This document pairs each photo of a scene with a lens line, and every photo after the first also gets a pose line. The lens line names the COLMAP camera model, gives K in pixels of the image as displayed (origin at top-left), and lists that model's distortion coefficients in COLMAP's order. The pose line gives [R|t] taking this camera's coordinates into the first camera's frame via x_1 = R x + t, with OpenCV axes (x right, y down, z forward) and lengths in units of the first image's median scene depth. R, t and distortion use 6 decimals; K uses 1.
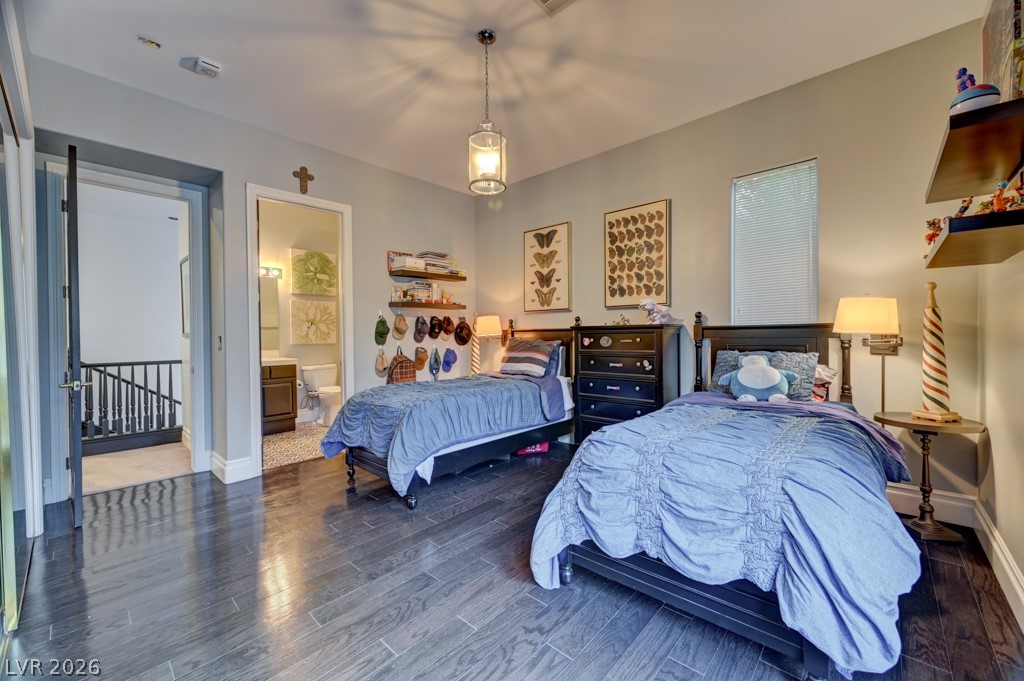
lens RADIAL K [[405.2, 0, 512.0], [0, 405.2, 335.9], [0, 0, 1]] dist [0.021369, 0.000244]
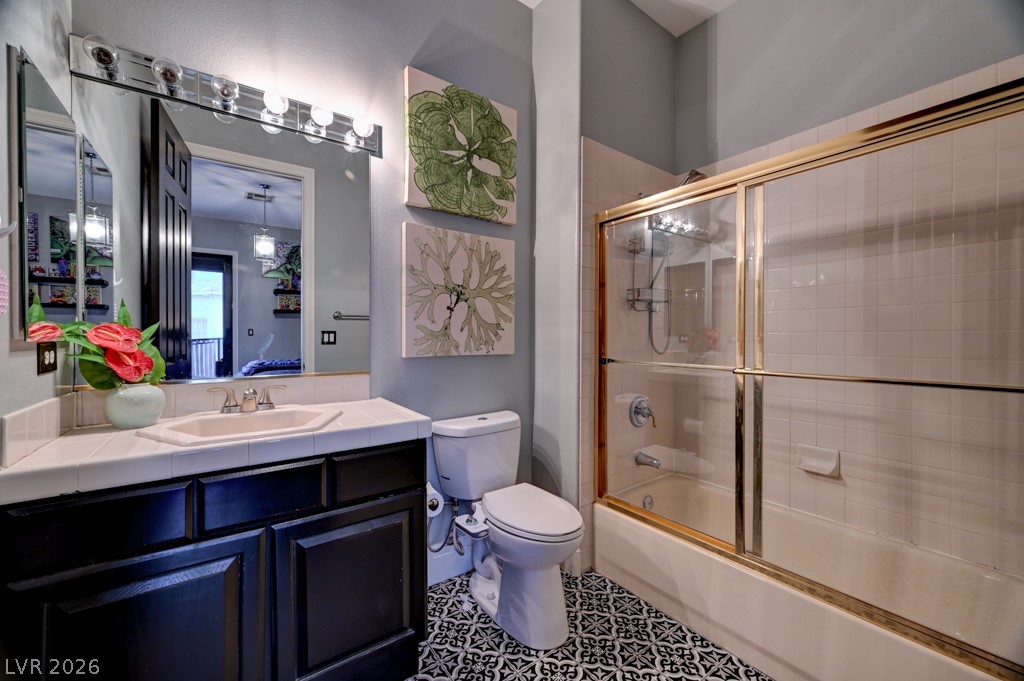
lens RADIAL K [[405.2, 0, 515.9], [0, 405.2, 337.7], [0, 0, 1]] dist [0.021369, 0.000244]
pose [[0.985010, 0.016239, -0.171730, -0.178495], [-0.016983, 0.999852, -0.002864, 0.001913], [0.171658, 0.005738, 0.985140, 0.311631]]
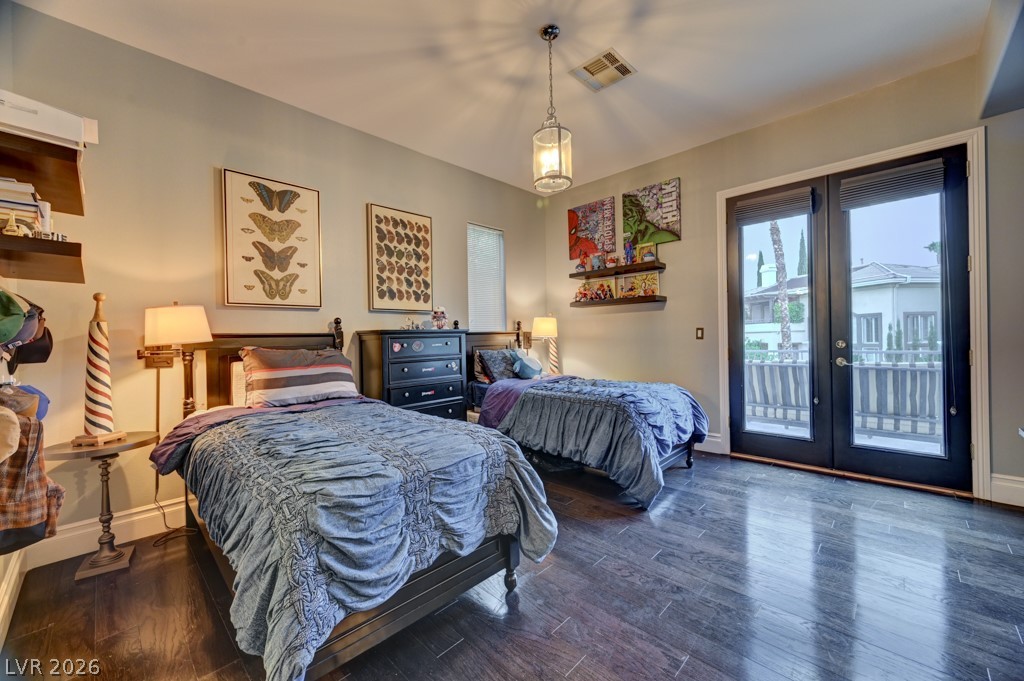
lens RADIAL K [[405.2, 0, 520.3], [0, 405.2, 336.9], [0, 0, 1]] dist [0.021369, 0.000244]
pose [[0.020077, 0.006681, 0.999776, -0.687199], [0.026830, 0.999614, -0.007218, 0.004540], [-0.999438, 0.026969, 0.019890, 0.705492]]
